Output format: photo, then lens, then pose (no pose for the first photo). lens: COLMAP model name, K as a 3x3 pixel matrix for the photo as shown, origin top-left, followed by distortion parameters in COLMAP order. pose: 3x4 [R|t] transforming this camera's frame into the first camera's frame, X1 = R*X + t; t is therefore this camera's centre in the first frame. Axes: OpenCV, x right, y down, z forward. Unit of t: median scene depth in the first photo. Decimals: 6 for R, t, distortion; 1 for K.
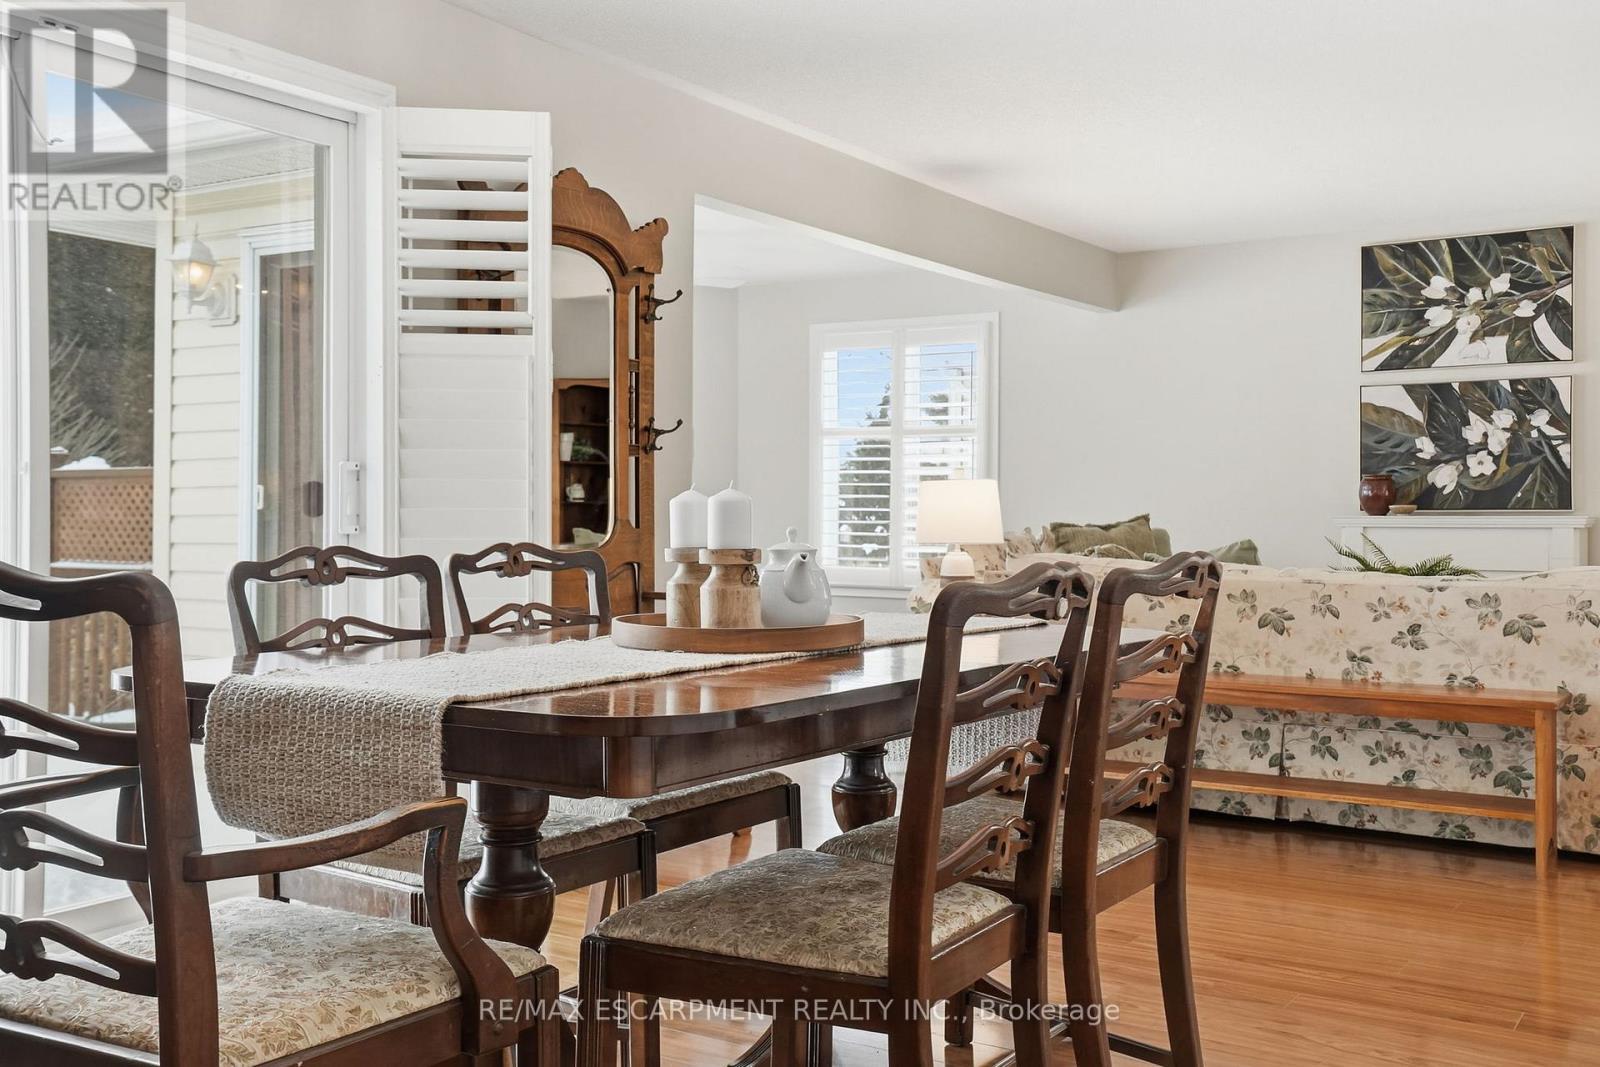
lens RADIAL K [[1542.5, 0, 800.4], [0, 1542.5, 510.5], [0, 0, 1]] dist [0.023580, 0.122568]
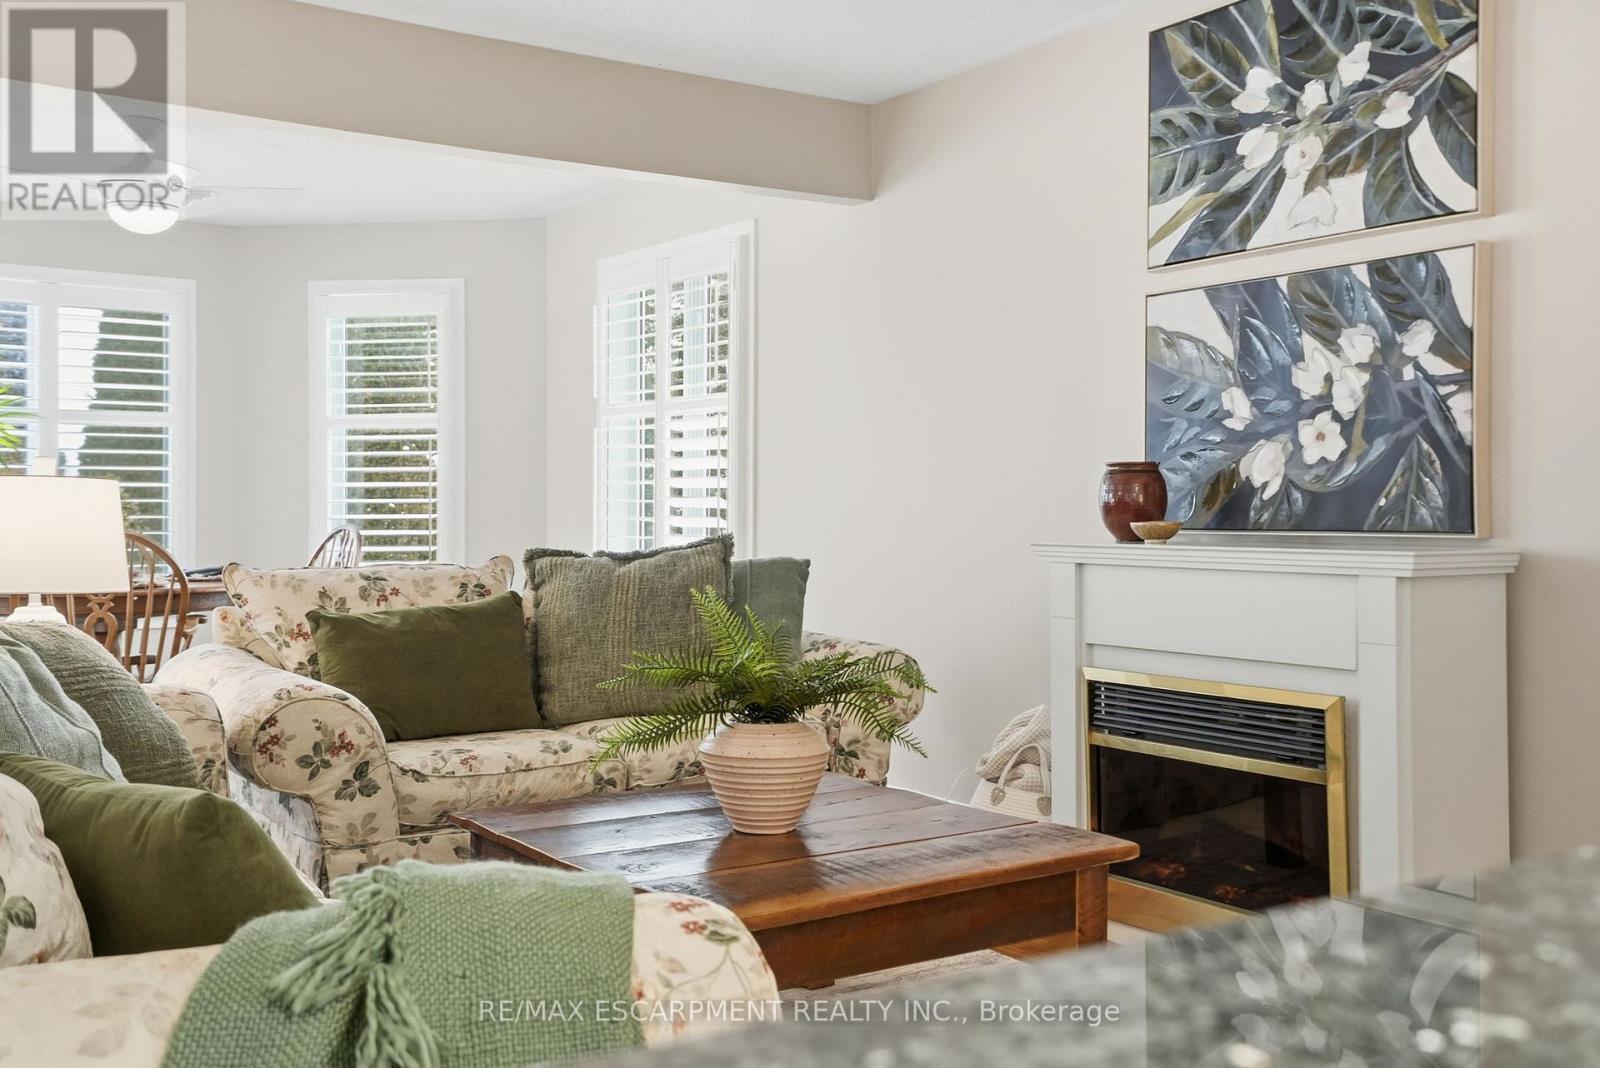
lens RADIAL K [[1542.5, 0, 800.4], [0, 1542.5, 511.0], [0, 0, 1]] dist [0.023580, 0.122568]
pose [[0.927401, 0.000913, -0.374067, 0.473429], [-0.000537, 0.999999, 0.001108, -0.007602], [0.374068, -0.000827, 0.927401, 0.490676]]
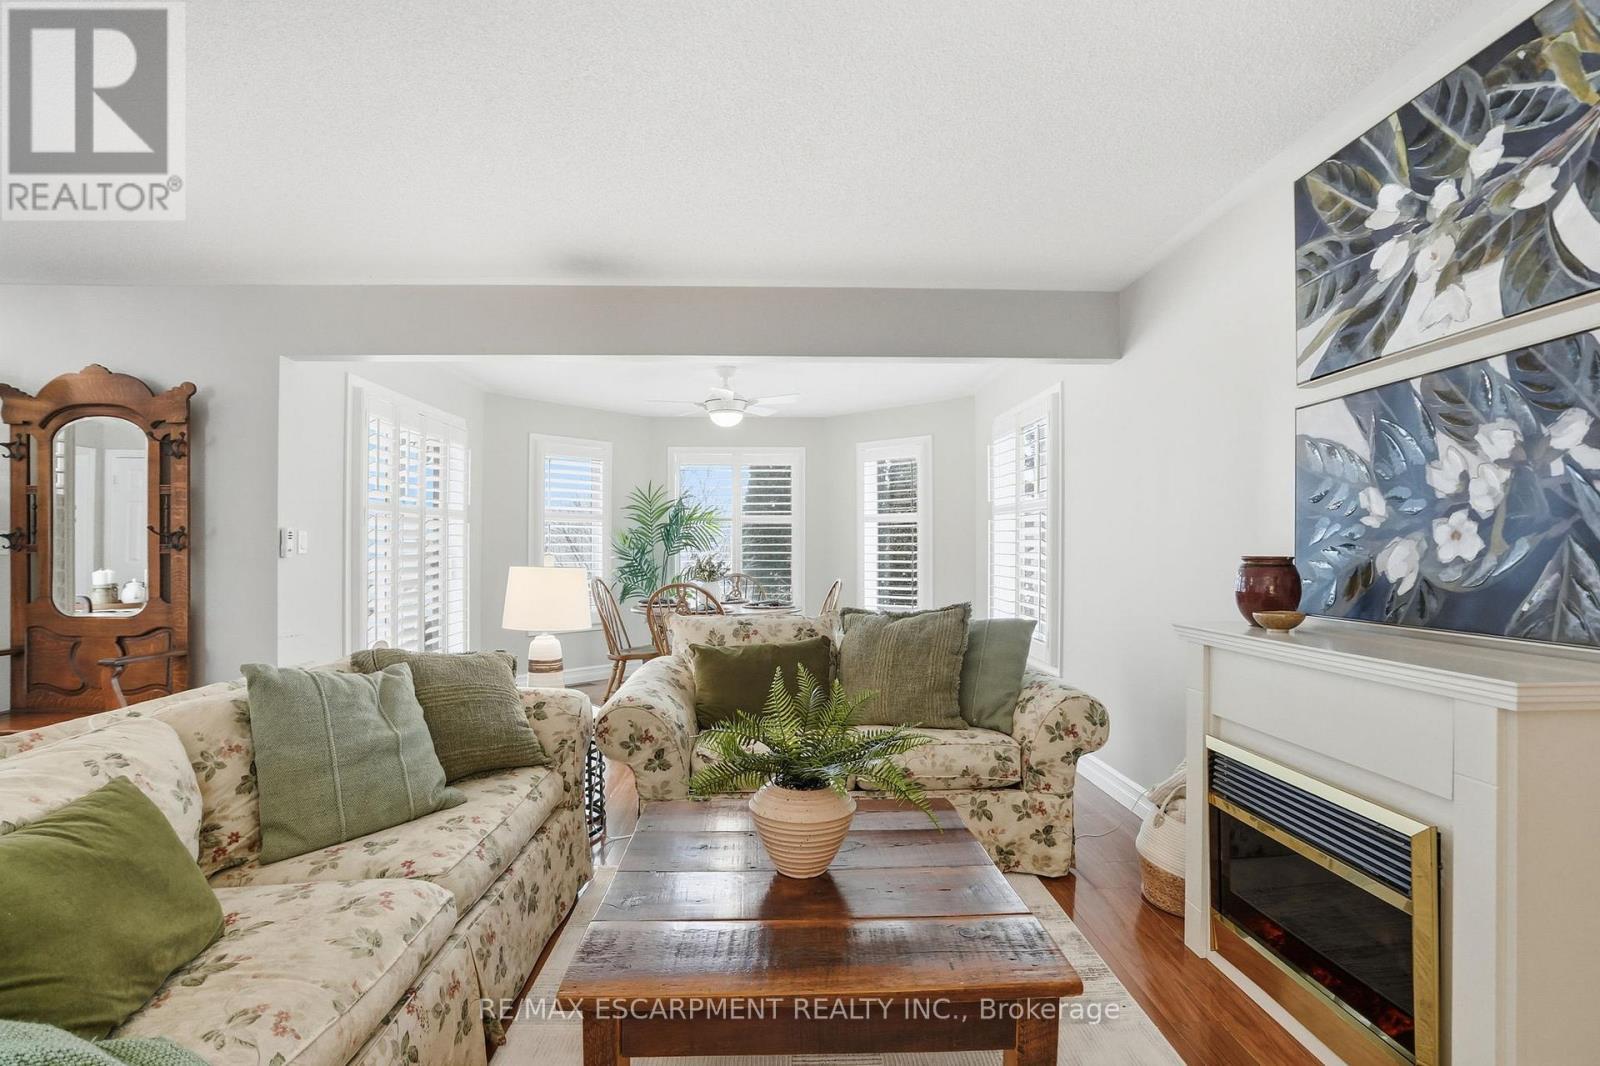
lens RADIAL K [[767.1, 0, 794.8], [0, 767.1, 550.6], [0, 0, 1]] dist [-0.048508, 0.016338]
pose [[0.585903, 0.000146, -0.810381, 0.510693], [-0.000456, 1.000000, -0.000149, -0.026052], [0.810381, 0.000457, 0.585903, 0.705501]]
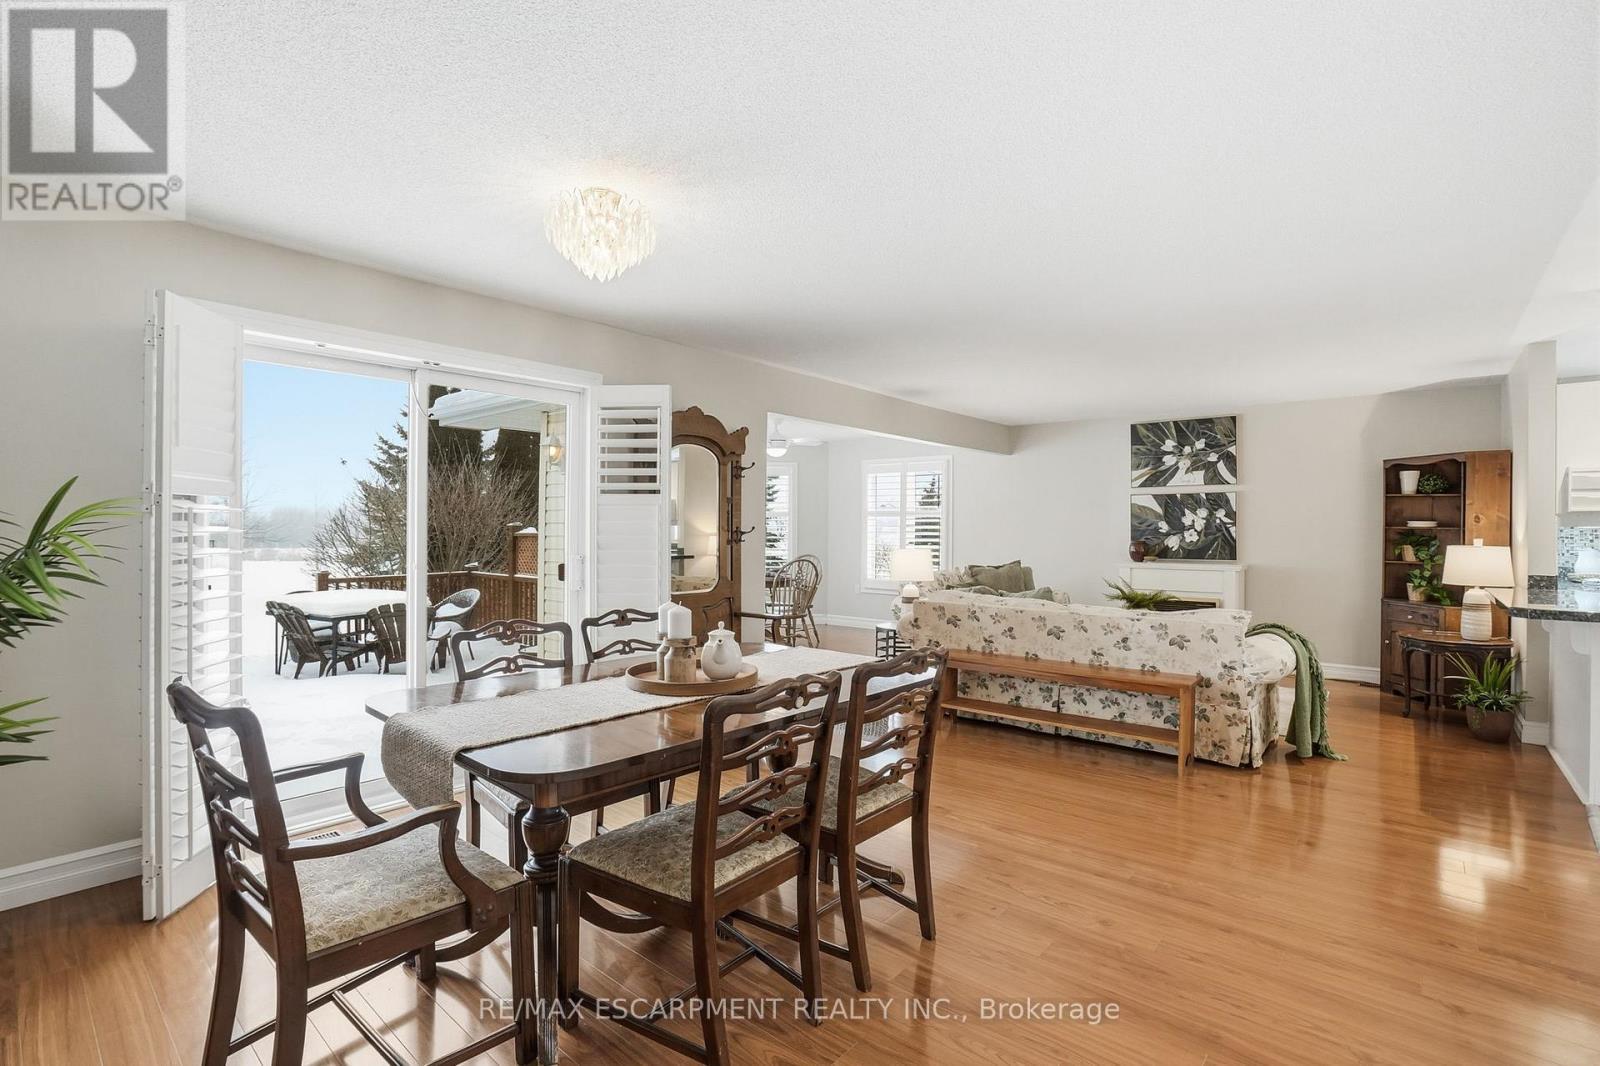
lens RADIAL K [[730.6, 0, 800.9], [0, 730.6, 529.5], [0, 0, 1]] dist [-0.058440, 0.017173]
pose [[0.991230, 0.002206, -0.132131, 0.071543], [-0.002692, 0.999990, -0.003502, -0.033918], [0.132122, 0.003827, 0.991226, 0.040443]]
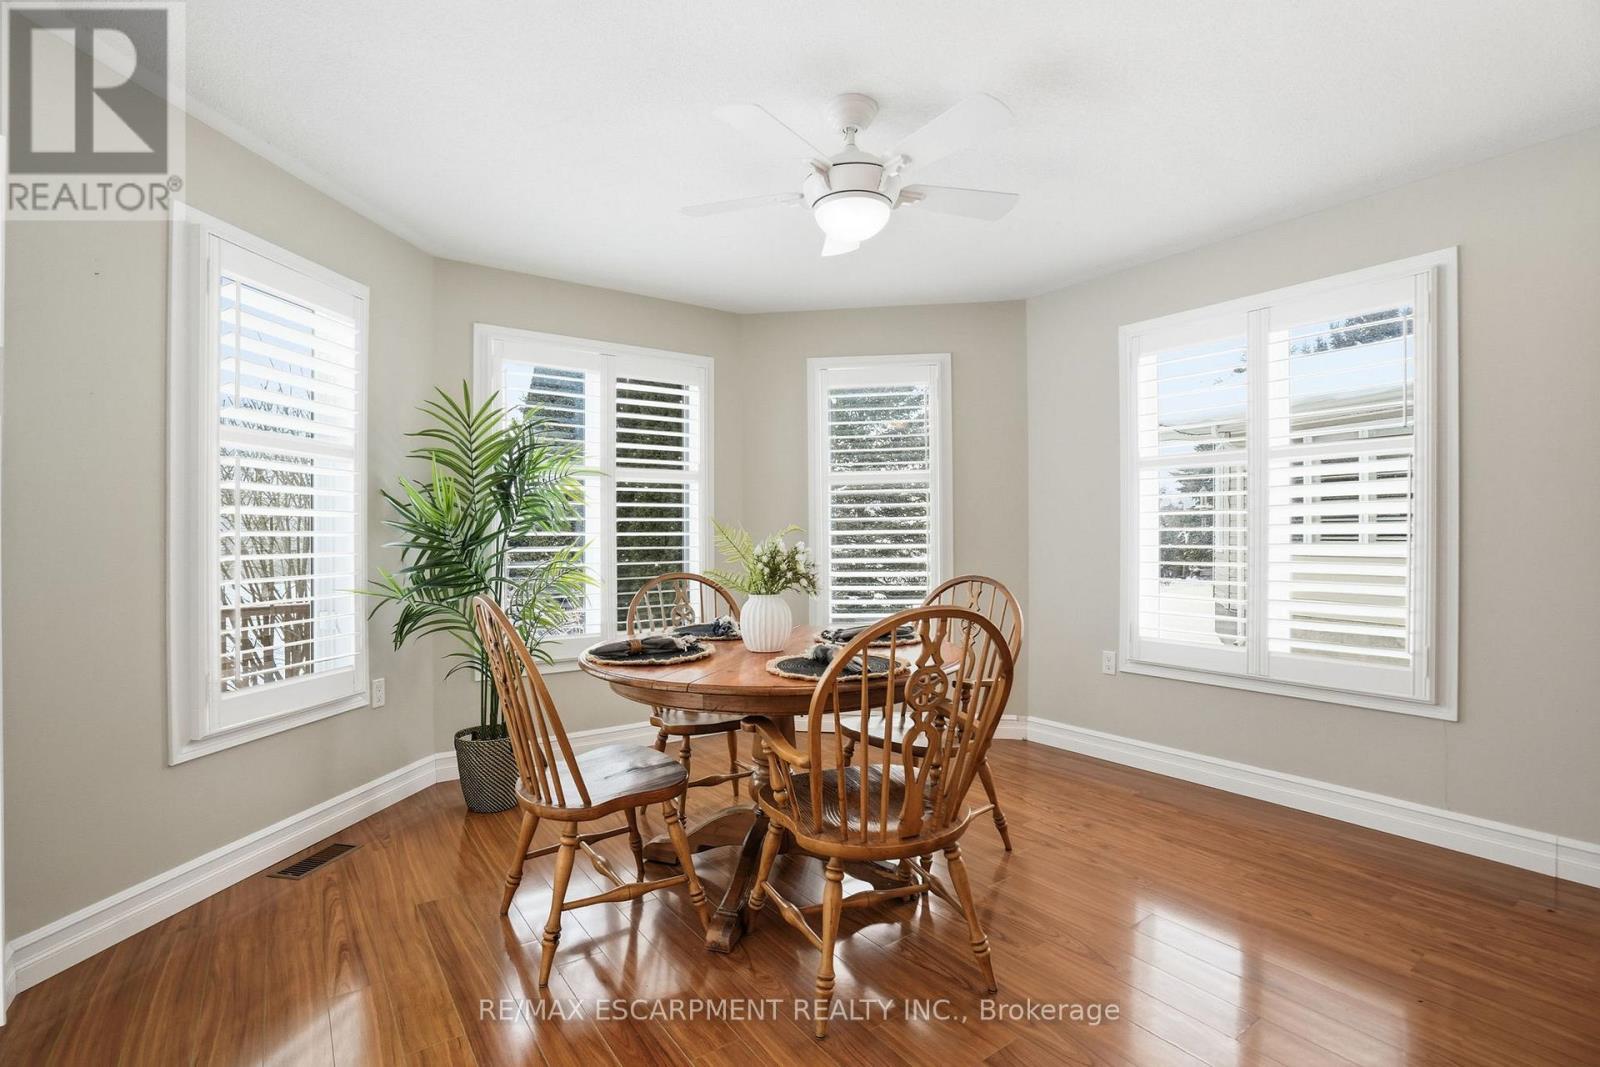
lens RADIAL K [[730.6, 0, 800.9], [0, 730.6, 530.0], [0, 0, 1]] dist [-0.058440, 0.017173]
pose [[0.937266, -0.009134, -0.348494, -0.023234], [0.008399, 0.999958, -0.003619, -0.022603], [0.348513, 0.000465, 0.937304, 0.789199]]
